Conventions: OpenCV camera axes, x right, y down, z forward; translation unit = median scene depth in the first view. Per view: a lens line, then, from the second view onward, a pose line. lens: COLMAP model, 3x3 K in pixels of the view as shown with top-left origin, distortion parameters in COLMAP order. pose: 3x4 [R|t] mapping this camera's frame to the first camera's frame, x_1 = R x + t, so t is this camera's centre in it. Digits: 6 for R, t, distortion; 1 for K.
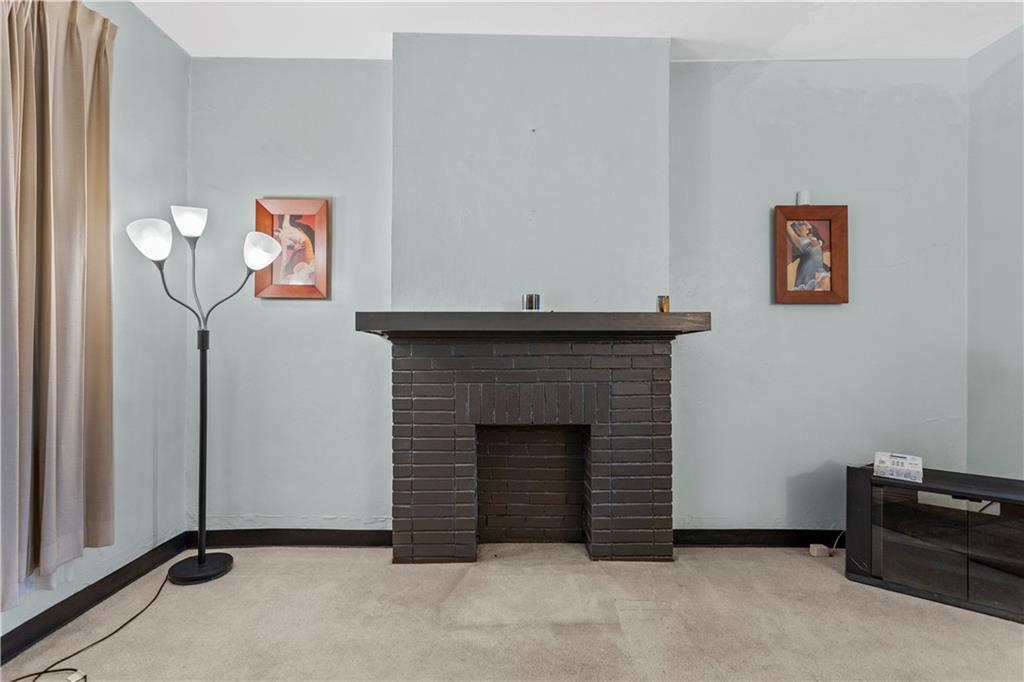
lens RADIAL K [[485.5, 0, 511.8], [0, 485.5, 345.1], [0, 0, 1]] dist [-0.000151, 0.000657]
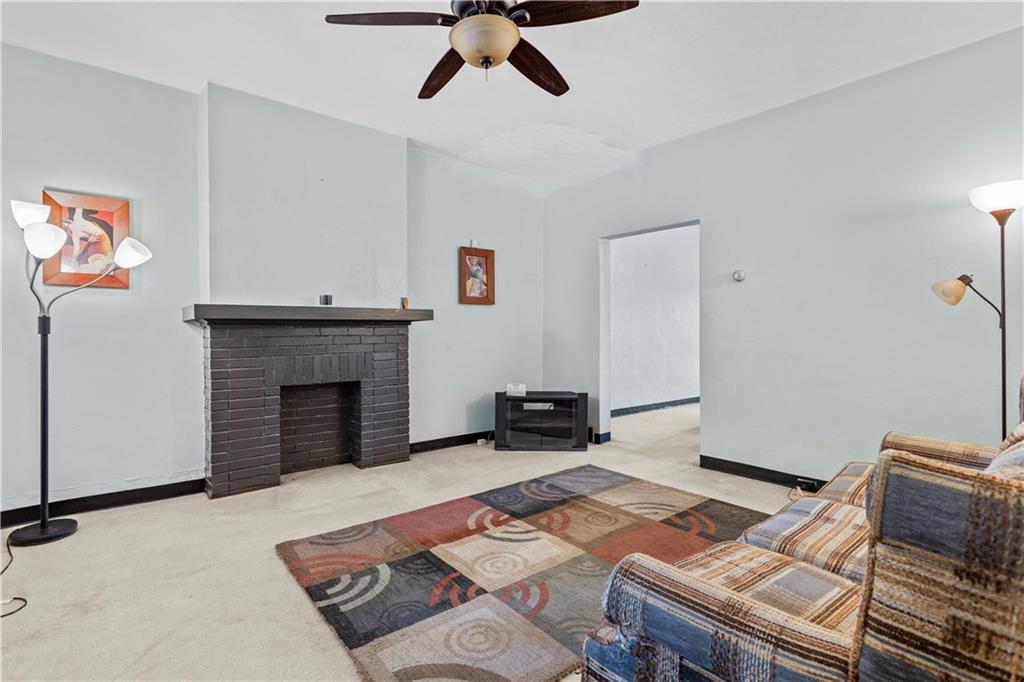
lens RADIAL K [[475.3, 0, 512.0], [0, 475.3, 341.0], [0, 0, 1]] dist [0.000329, 0.000244]
pose [[0.777763, -0.019277, 0.628262, -0.397321], [-0.002664, 0.999420, 0.033963, -0.012625], [-0.628552, -0.028089, 0.777260, -0.449155]]
